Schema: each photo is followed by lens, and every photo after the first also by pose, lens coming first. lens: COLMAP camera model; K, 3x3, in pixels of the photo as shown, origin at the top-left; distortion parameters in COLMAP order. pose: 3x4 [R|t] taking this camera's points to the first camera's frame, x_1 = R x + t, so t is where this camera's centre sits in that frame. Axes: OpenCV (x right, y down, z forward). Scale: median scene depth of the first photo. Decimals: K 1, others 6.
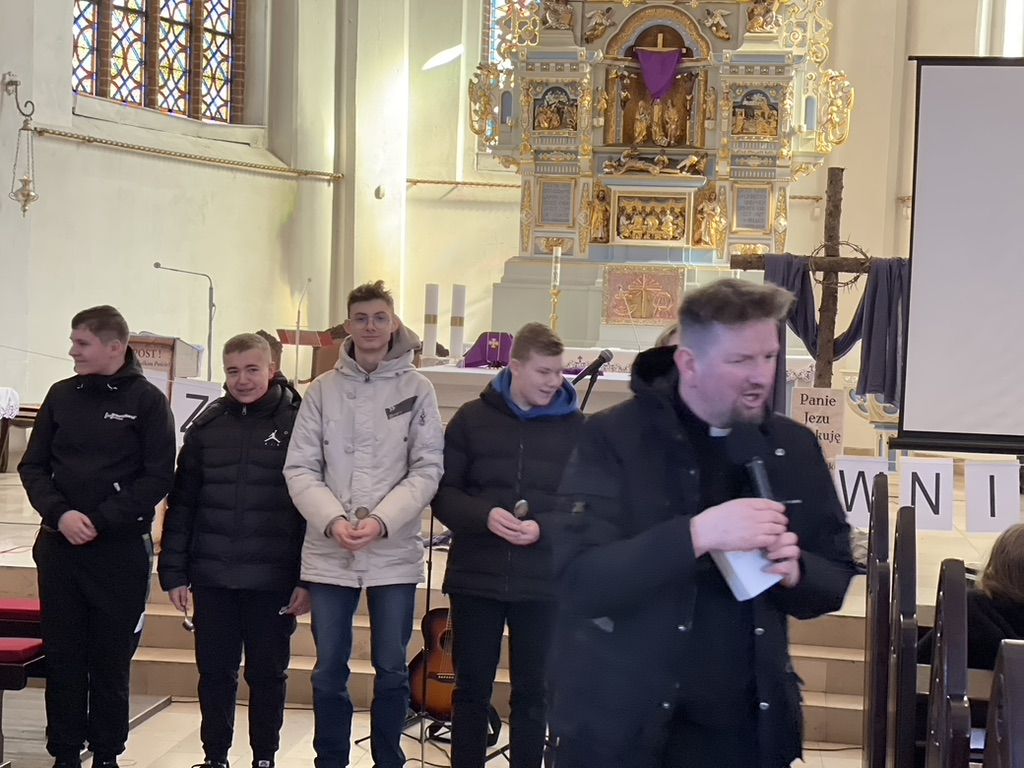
lens RADIAL K [[1896.7, 0, 517.8], [0, 1896.7, 375.3], [0, 0, 1]] dist [0.220793, 0.000000]
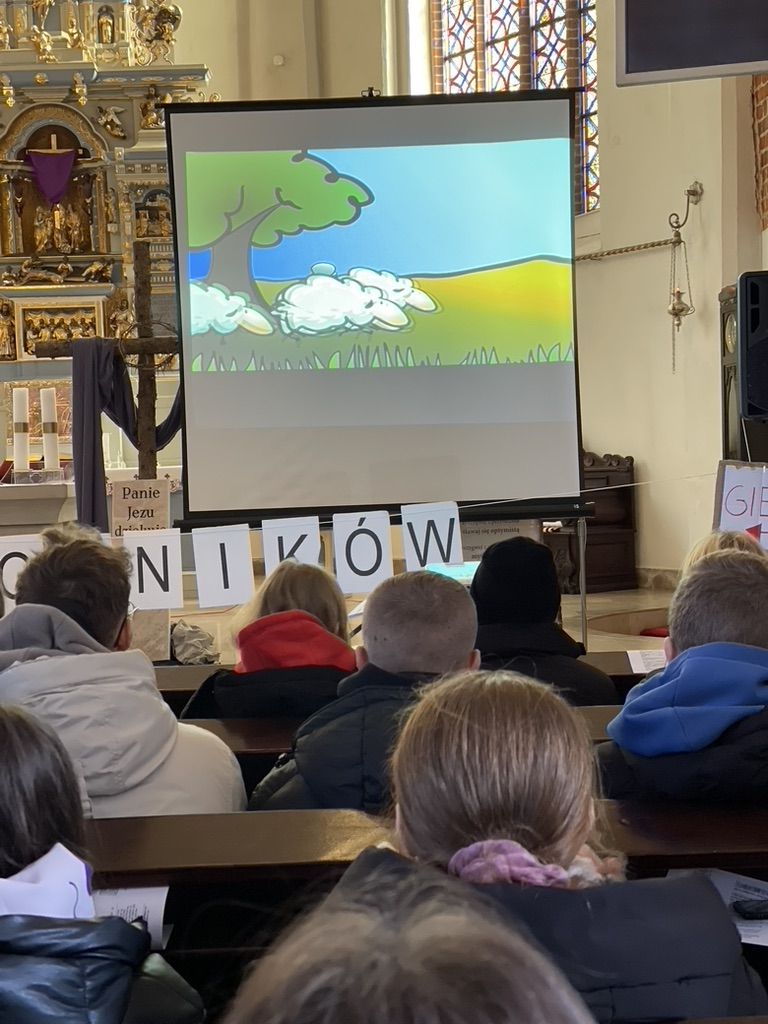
lens RADIAL K [[1896.7, 0, 374.2], [0, 1896.7, 519.2], [0, 0, 1]] dist [0.220793, 0.000000]
pose [[0.987930, -0.075658, 0.135166, 0.089667], [0.076017, 0.997103, 0.002509, 0.019915], [-0.134964, 0.007796, 0.990820, 0.043284]]
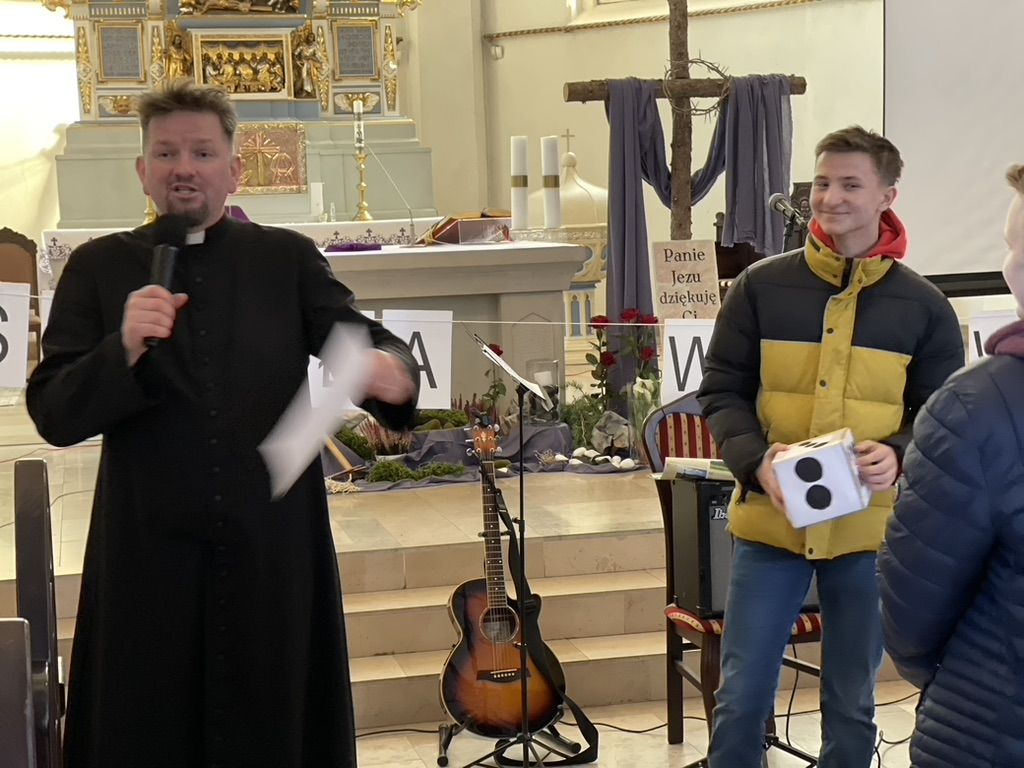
lens RADIAL K [[1896.7, 0, 516.2], [0, 1896.7, 380.7], [0, 0, 1]] dist [0.220793, 0.000000]
pose [[0.933479, -0.105876, 0.342649, -0.123934], [0.082572, 0.993210, 0.081944, -0.004091], [-0.348998, -0.048200, 0.935883, 0.157682]]
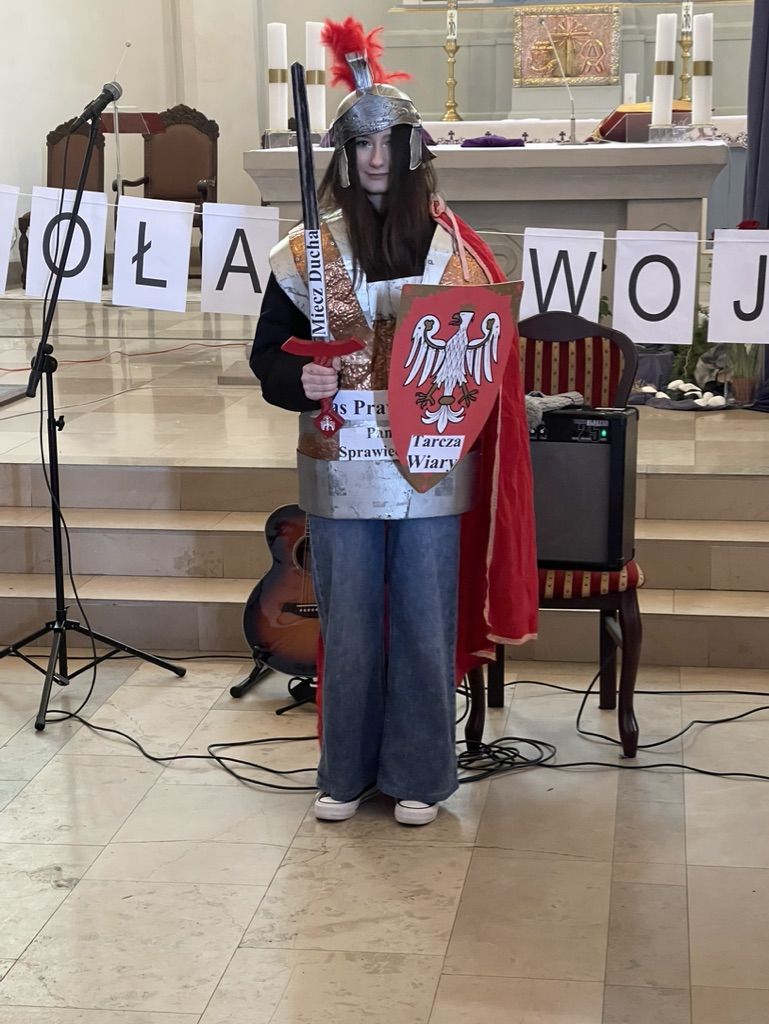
lens RADIAL K [[2013.1, 0, 384.1], [0, 2013.1, 497.2], [0, 0, 1]] dist [0.239984, 0.000000]
pose [[0.998567, -0.048120, -0.023420, 0.002683], [0.051160, 0.986764, 0.153883, 0.006946], [0.015705, -0.154860, 0.987812, 0.151349]]
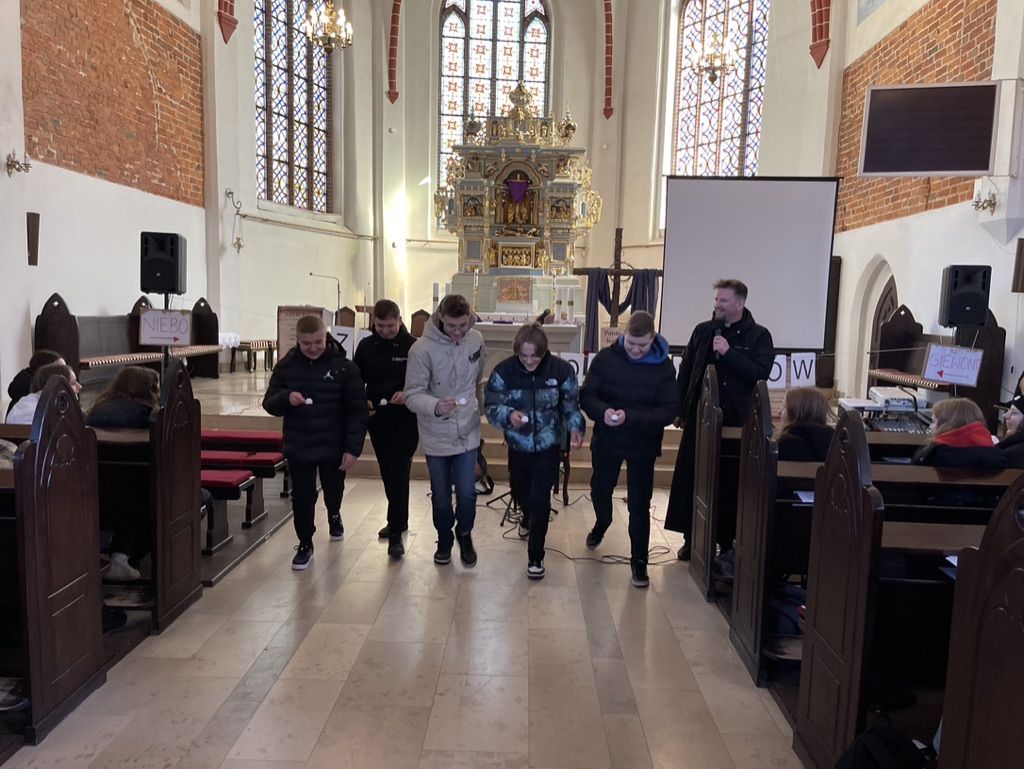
lens RADIAL K [[772.8, 0, 517.5], [0, 772.8, 395.3], [0, 0, 1]] dist [0.040339, -0.032855]
pose [[0.993677, -0.023821, 0.109724, -0.034773], [0.014151, 0.996012, 0.088088, 0.002534], [-0.111385, -0.085979, 0.990051, 0.064340]]
